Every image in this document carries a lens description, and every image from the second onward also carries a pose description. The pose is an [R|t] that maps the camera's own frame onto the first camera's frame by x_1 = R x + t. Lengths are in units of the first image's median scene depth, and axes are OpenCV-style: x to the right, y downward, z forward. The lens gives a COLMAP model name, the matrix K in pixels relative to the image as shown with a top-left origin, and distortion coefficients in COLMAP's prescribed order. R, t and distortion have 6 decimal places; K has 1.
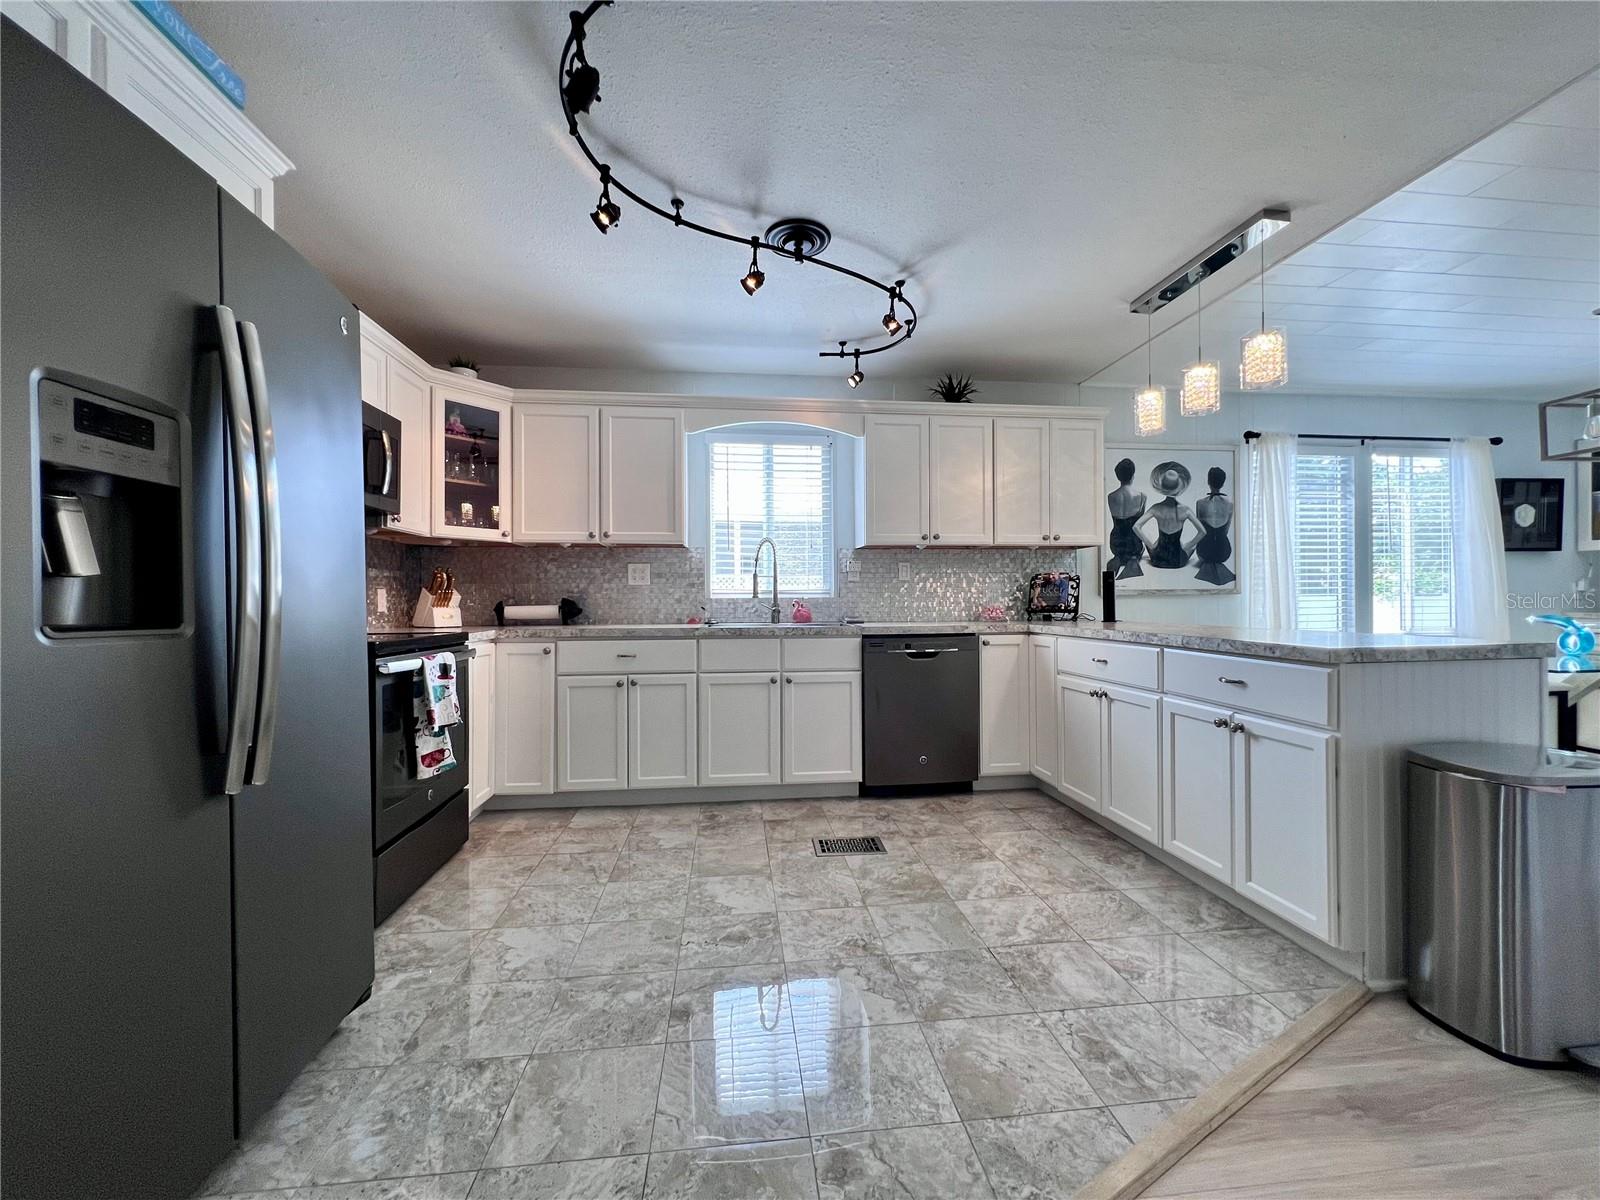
lens RADIAL K [[639.1, 0, 798.7], [0, 639.1, 598.7], [0, 0, 1]] dist [-0.001816, 0.000916]
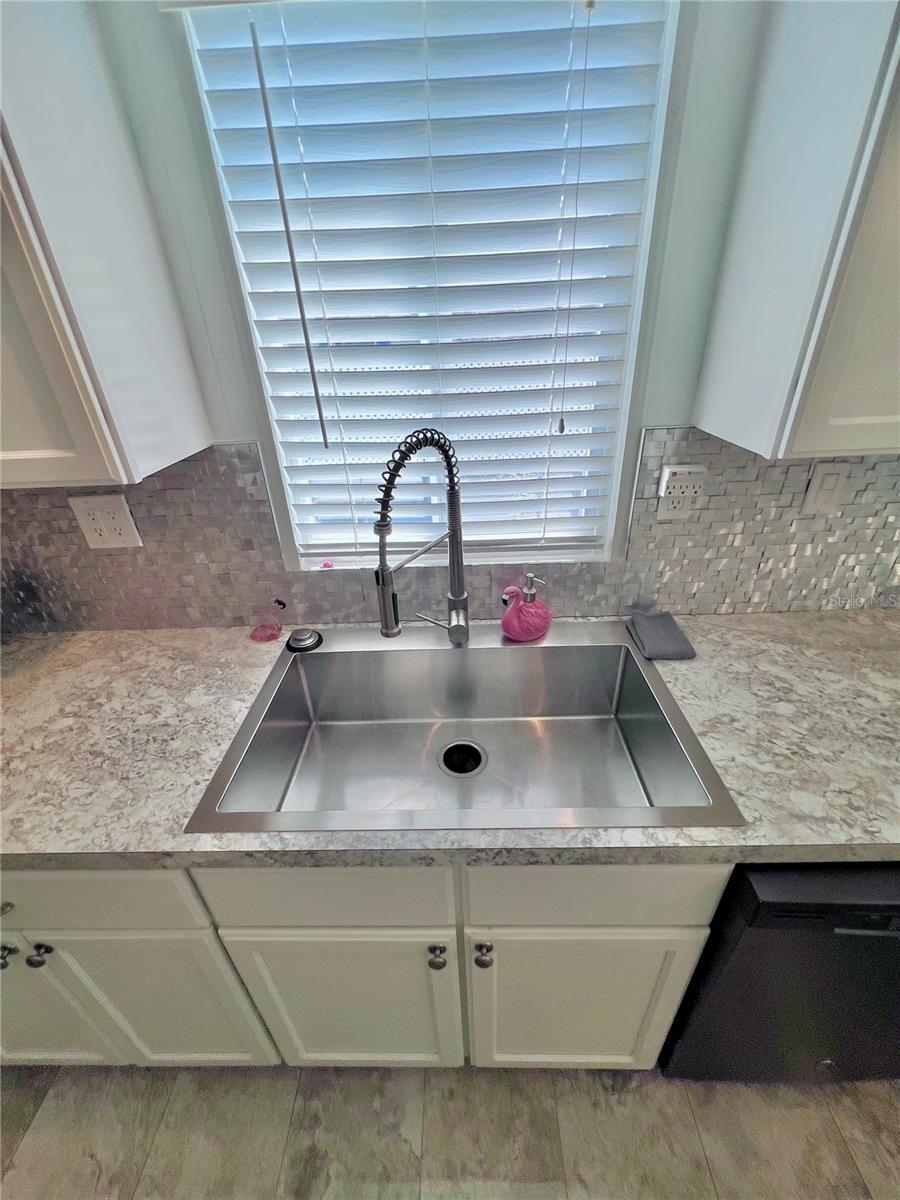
lens RADIAL K [[482.2, 0, 450.1], [0, 482.2, 603.6], [0, 0, 1]] dist [-0.002288, 0.000810]
pose [[0.992353, 0.025701, -0.120730, -0.006534], [0.037630, 0.868537, 0.494194, -0.146890], [0.117560, -0.494957, 0.860928, 0.830884]]
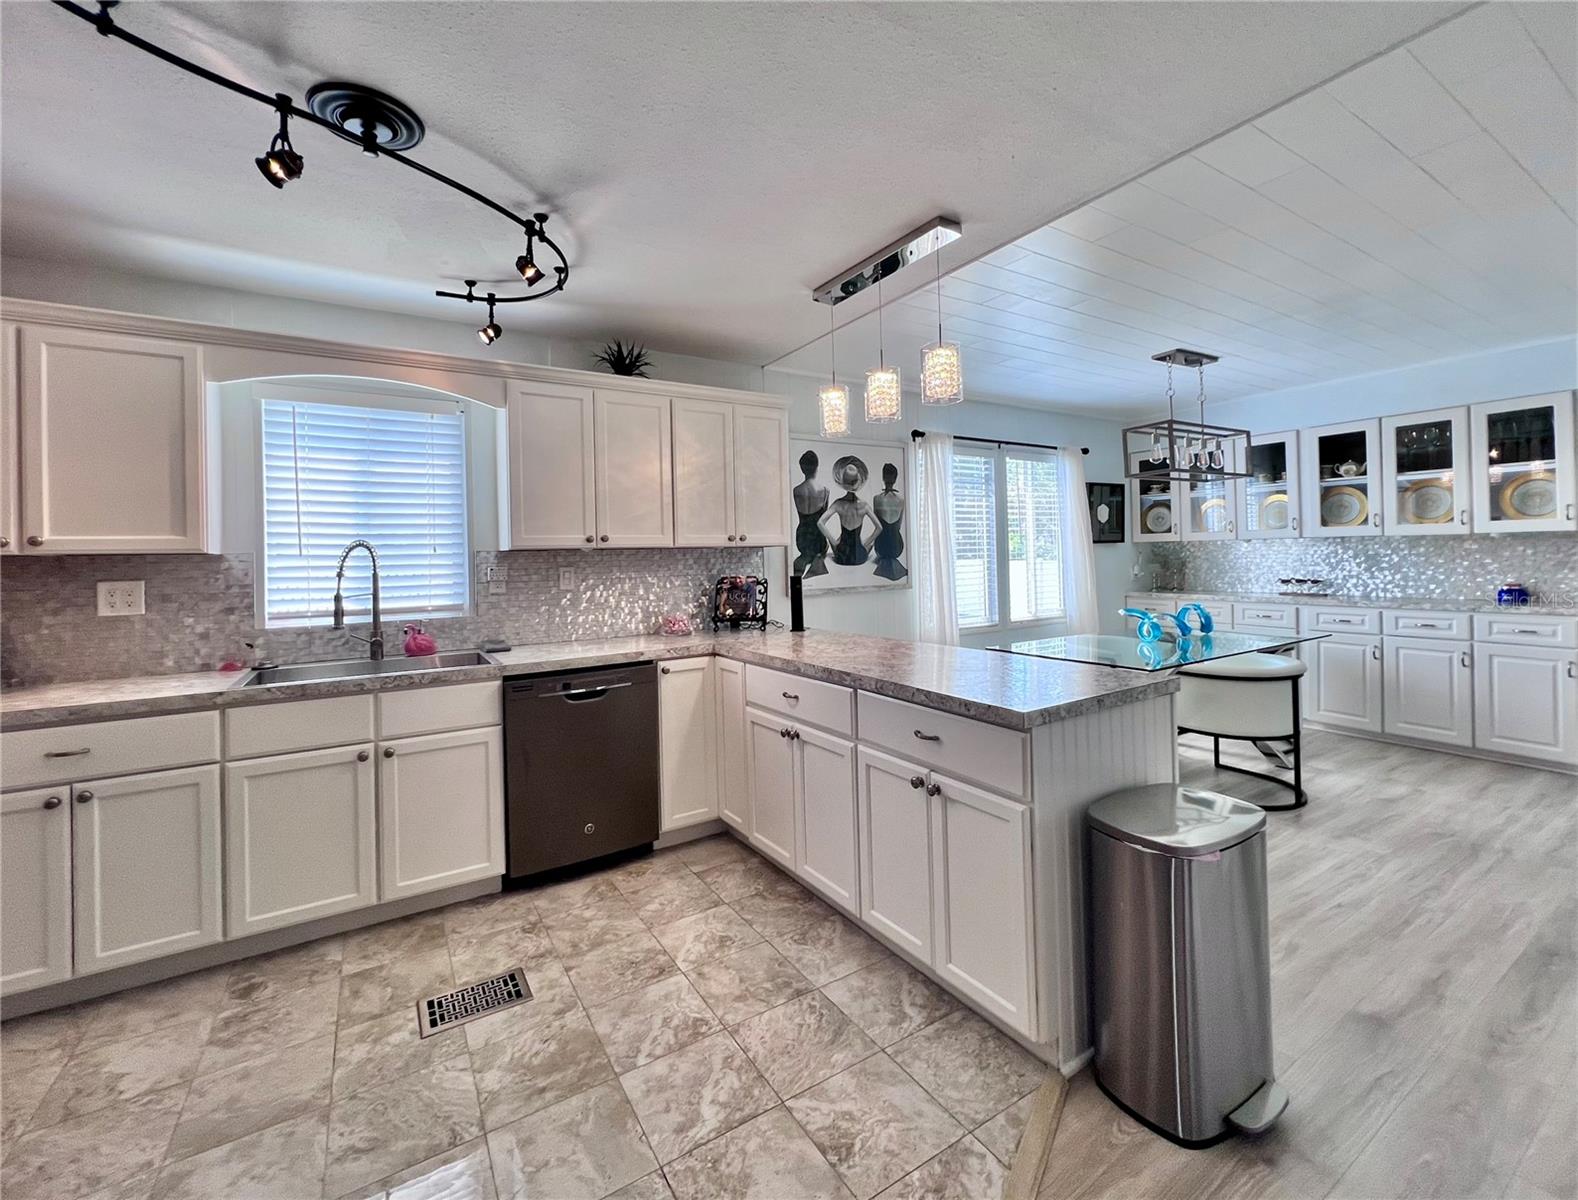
lens RADIAL K [[674.0, 0, 787.9], [0, 674.0, 552.4], [0, 0, 1]] dist [-0.001377, 0.000677]
pose [[0.901966, -0.013041, 0.431610, 0.060098], [0.018697, 0.999786, -0.008864, -0.072456], [-0.431402, 0.016065, 0.902017, 0.138152]]
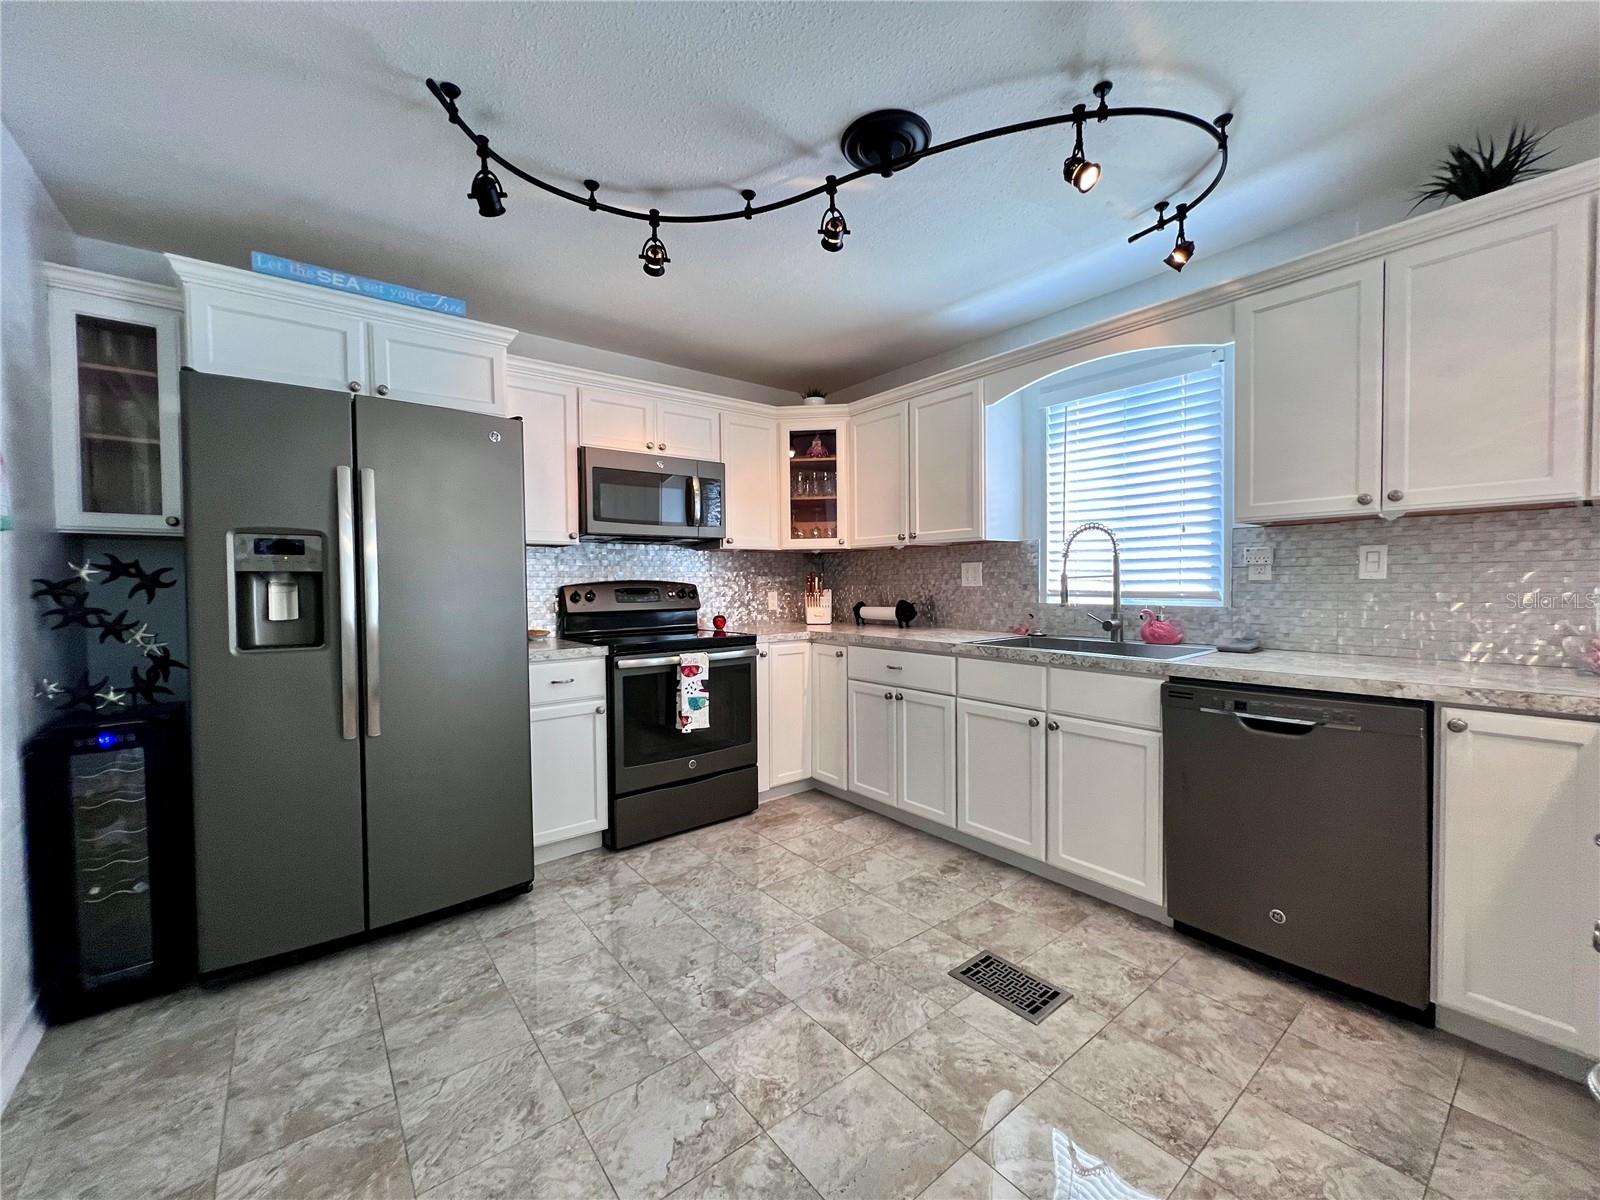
lens RADIAL K [[639.1, 0, 805.9], [0, 639.1, 599.0], [0, 0, 1]] dist [-0.001816, 0.000916]
pose [[0.538212, 0.023448, -0.842484, 0.418815], [0.013183, 0.999256, 0.036233, -0.043460], [0.842707, -0.030607, 0.537502, 0.361077]]
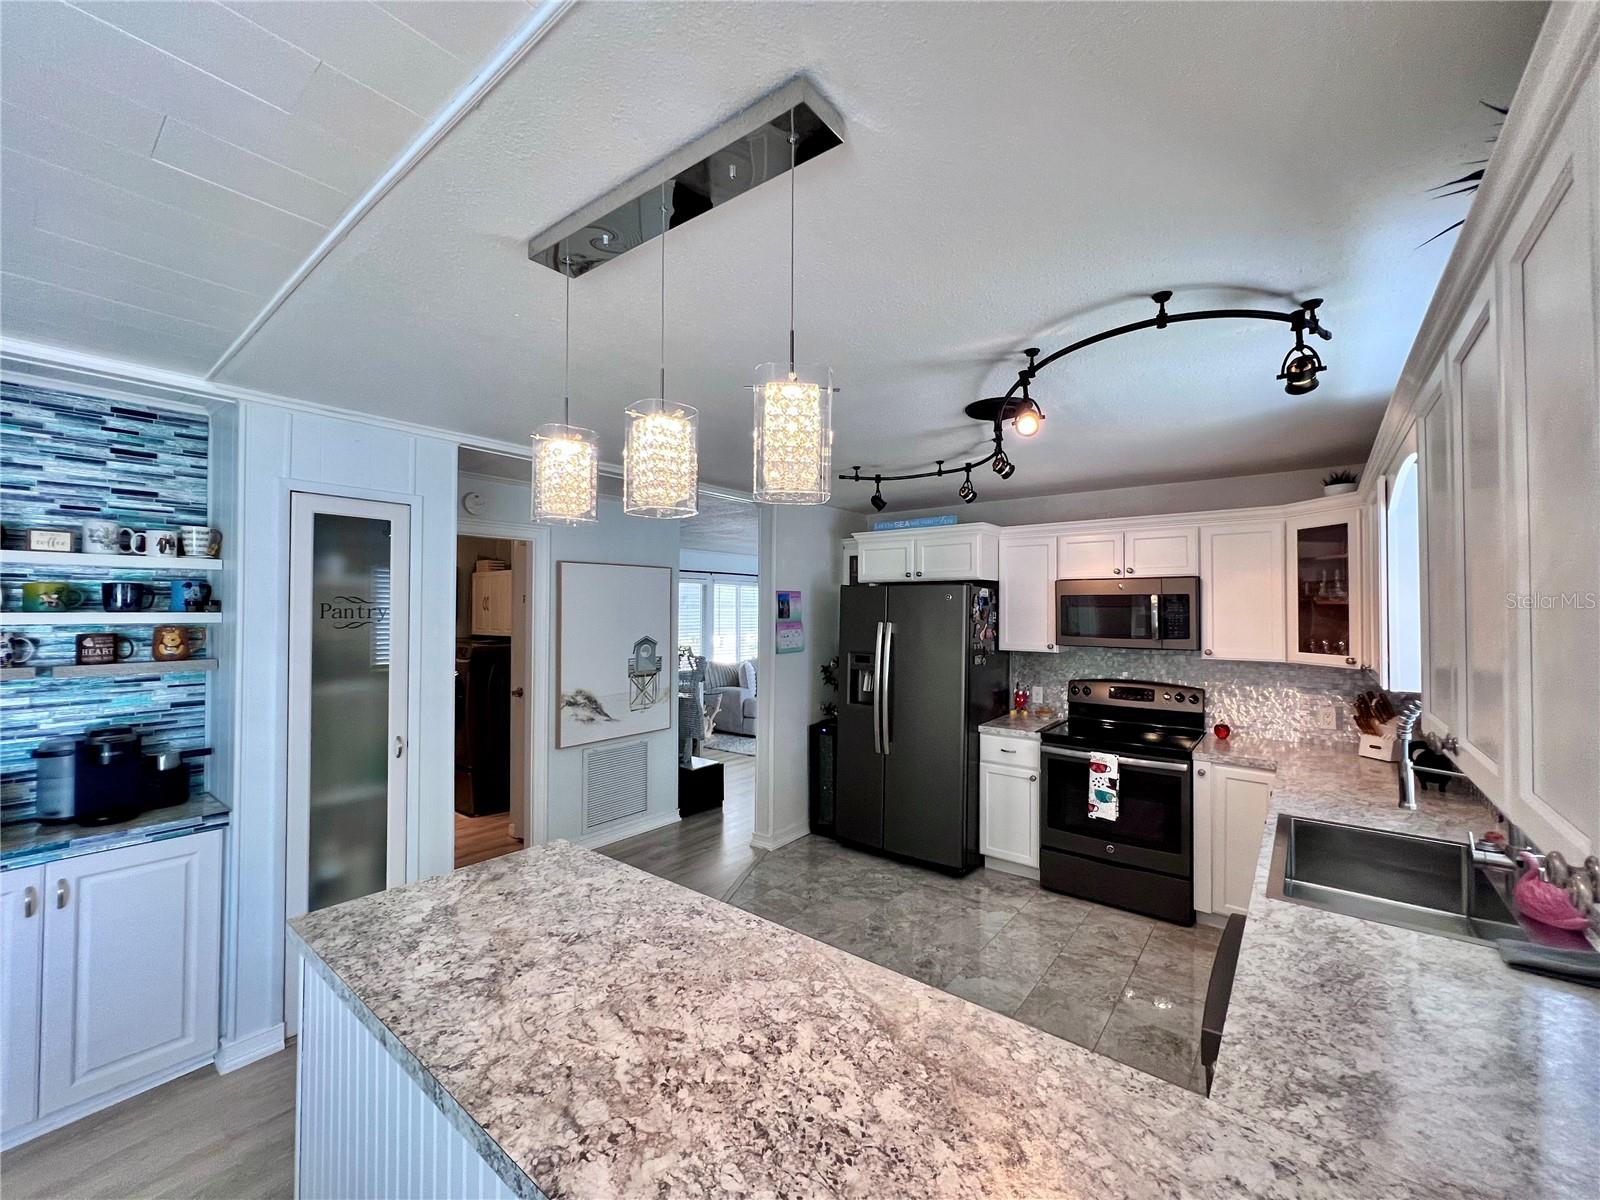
lens RADIAL K [[639.1, 0, 805.2], [0, 639.1, 600.6], [0, 0, 1]] dist [-0.001816, 0.000916]
pose [[-0.694686, -0.007504, -0.719274, 0.678380], [0.003757, 0.999894, -0.014061, -0.172134], [0.719304, -0.012470, -0.694584, 1.060424]]
